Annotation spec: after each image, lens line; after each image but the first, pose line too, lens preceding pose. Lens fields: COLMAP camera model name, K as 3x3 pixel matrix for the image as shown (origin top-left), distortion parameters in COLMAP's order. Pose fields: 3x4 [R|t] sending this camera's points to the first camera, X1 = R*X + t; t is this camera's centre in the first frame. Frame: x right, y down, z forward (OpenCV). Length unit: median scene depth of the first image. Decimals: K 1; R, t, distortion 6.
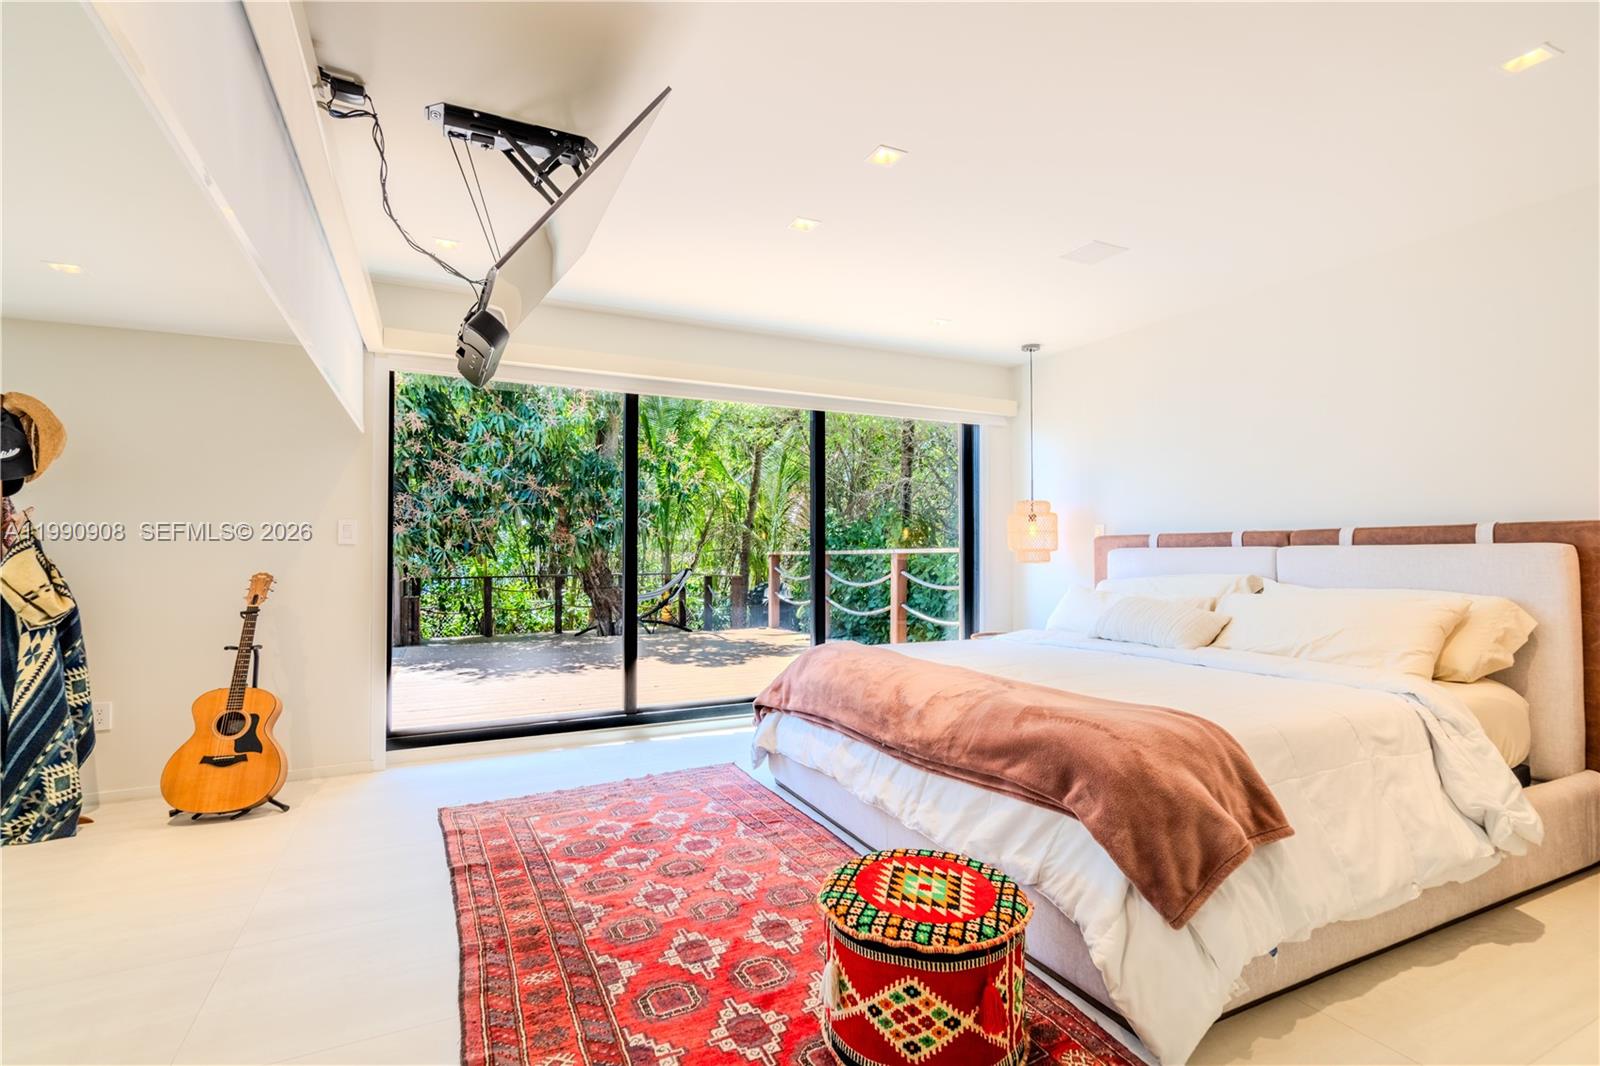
lens RADIAL K [[731.7, 0, 808.6], [0, 731.7, 536.5], [0, 0, 1]] dist [-0.003622, 0.001902]
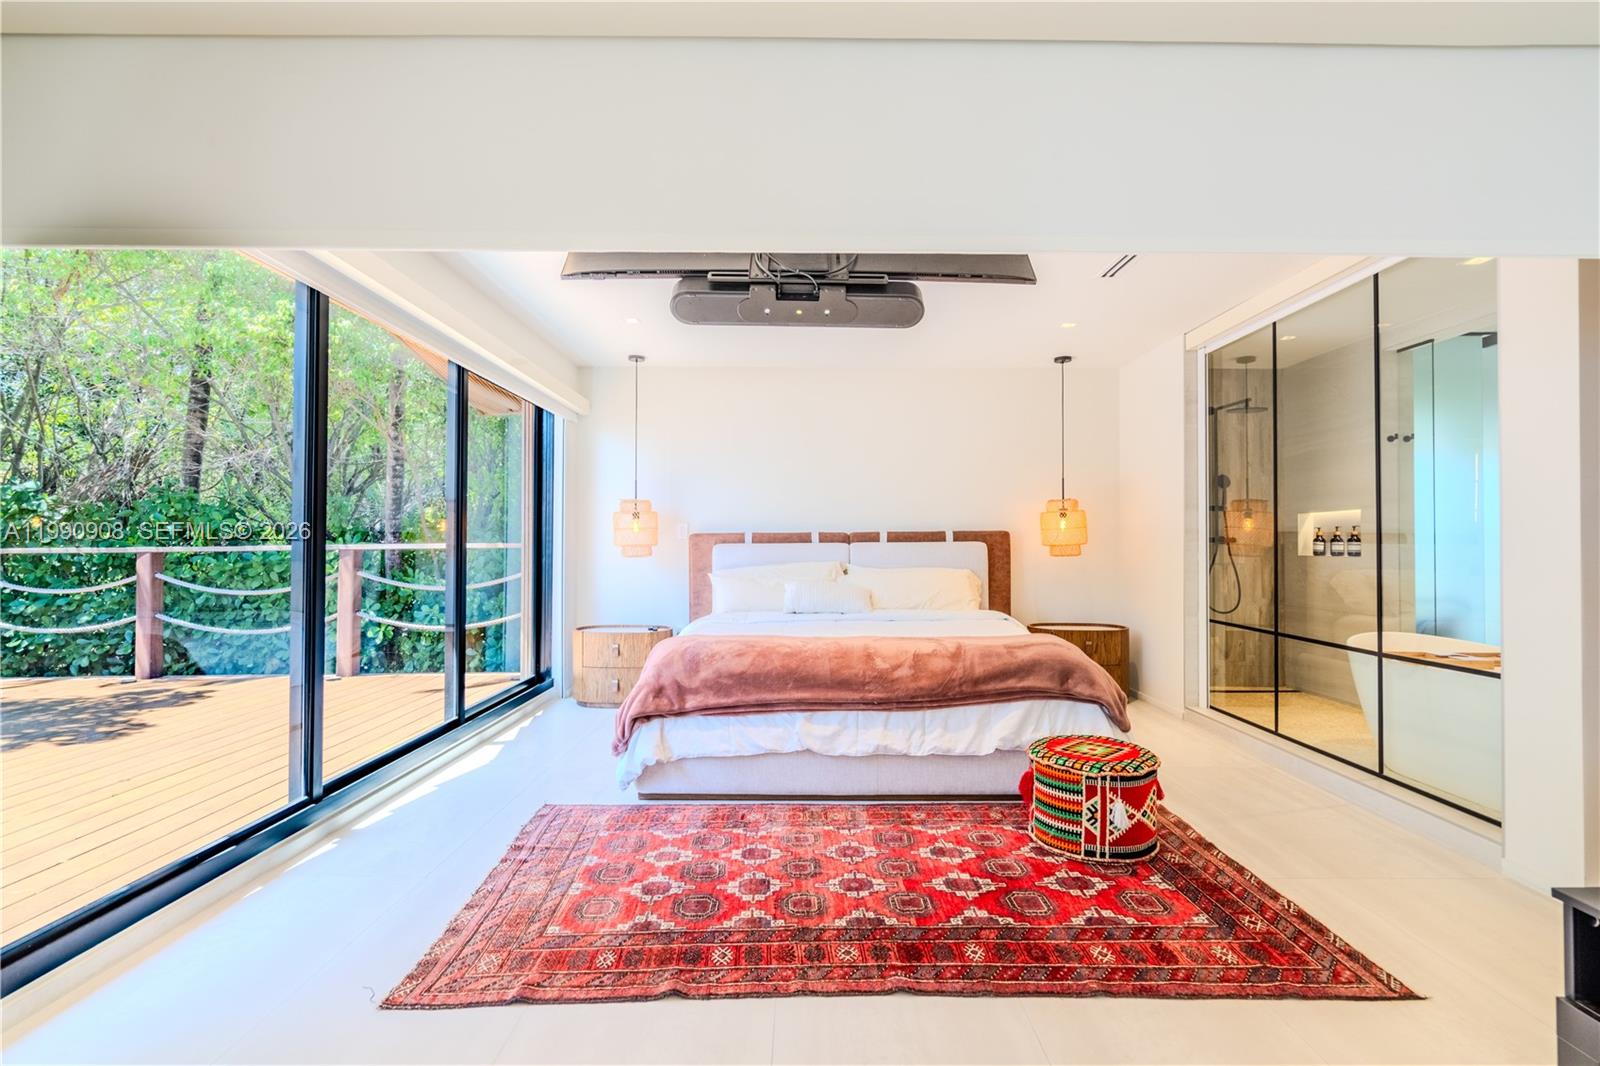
lens RADIAL K [[731.7, 0, 805.3], [0, 731.7, 538.8], [0, 0, 1]] dist [-0.003622, 0.001902]
pose [[0.439753, 0.009299, 0.898071, -0.966133], [-0.016745, 0.999857, -0.002153, 0.012332], [-0.897963, -0.014092, 0.439846, 0.520289]]
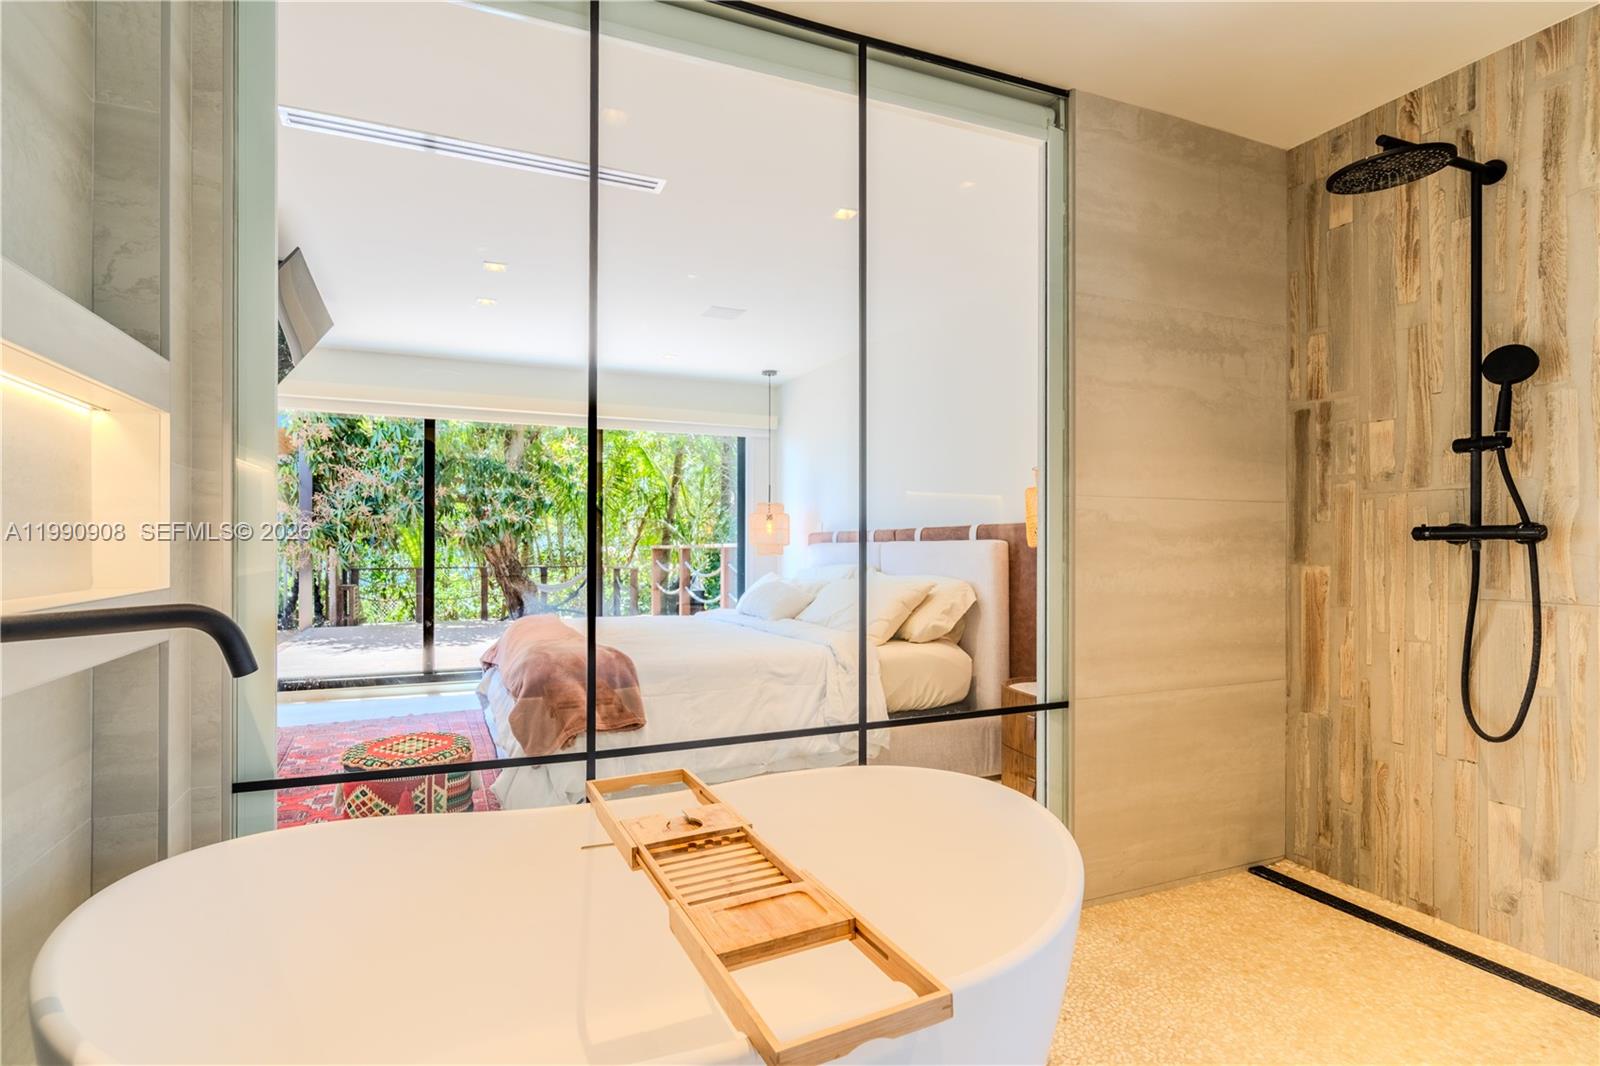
lens RADIAL K [[731.7, 0, 718.9], [0, 731.7, 545.3], [0, 0, 1]] dist [-0.003622, 0.001902]
pose [[0.997226, 0.002082, -0.074409, 0.577421], [-0.000516, 0.999778, 0.021067, -0.008806], [0.074436, -0.020970, 0.997005, -0.353343]]
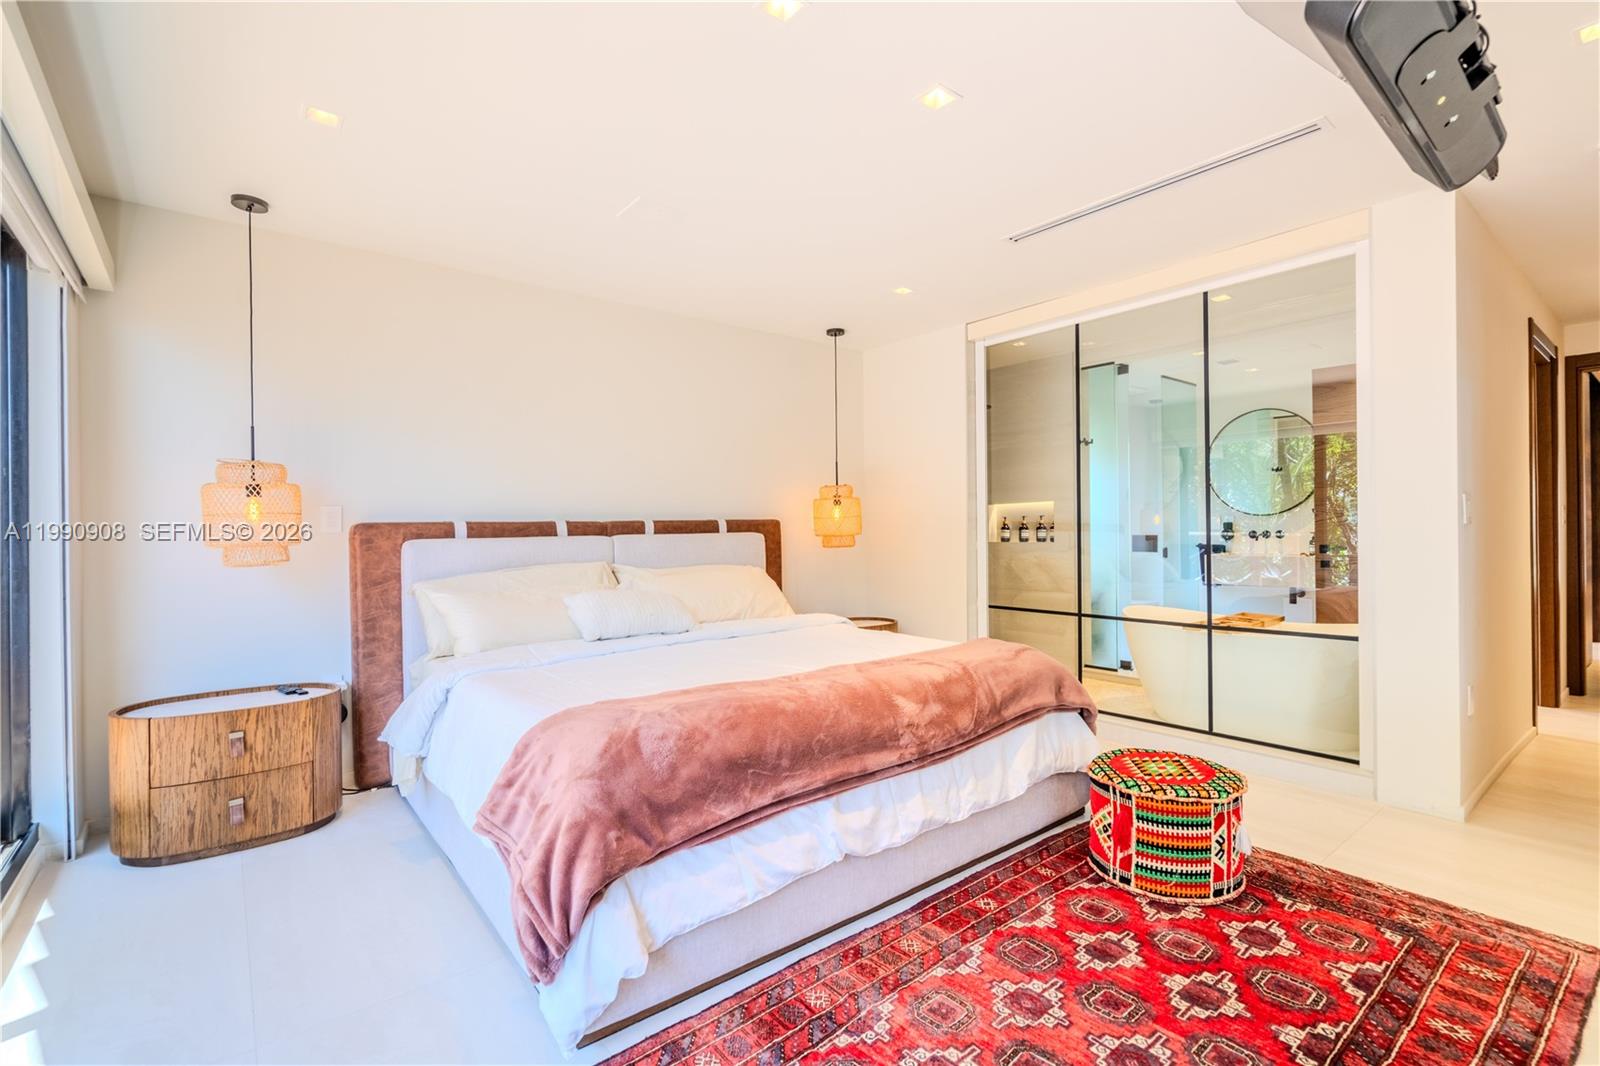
lens RADIAL K [[731.7, 0, 813.0], [0, 731.7, 535.4], [0, 0, 1]] dist [-0.003622, 0.001902]
pose [[-0.221456, 0.001800, 0.975169, -0.653433], [-0.004405, 0.999986, -0.002846, 0.019132], [-0.975160, -0.004926, -0.221446, 1.195667]]
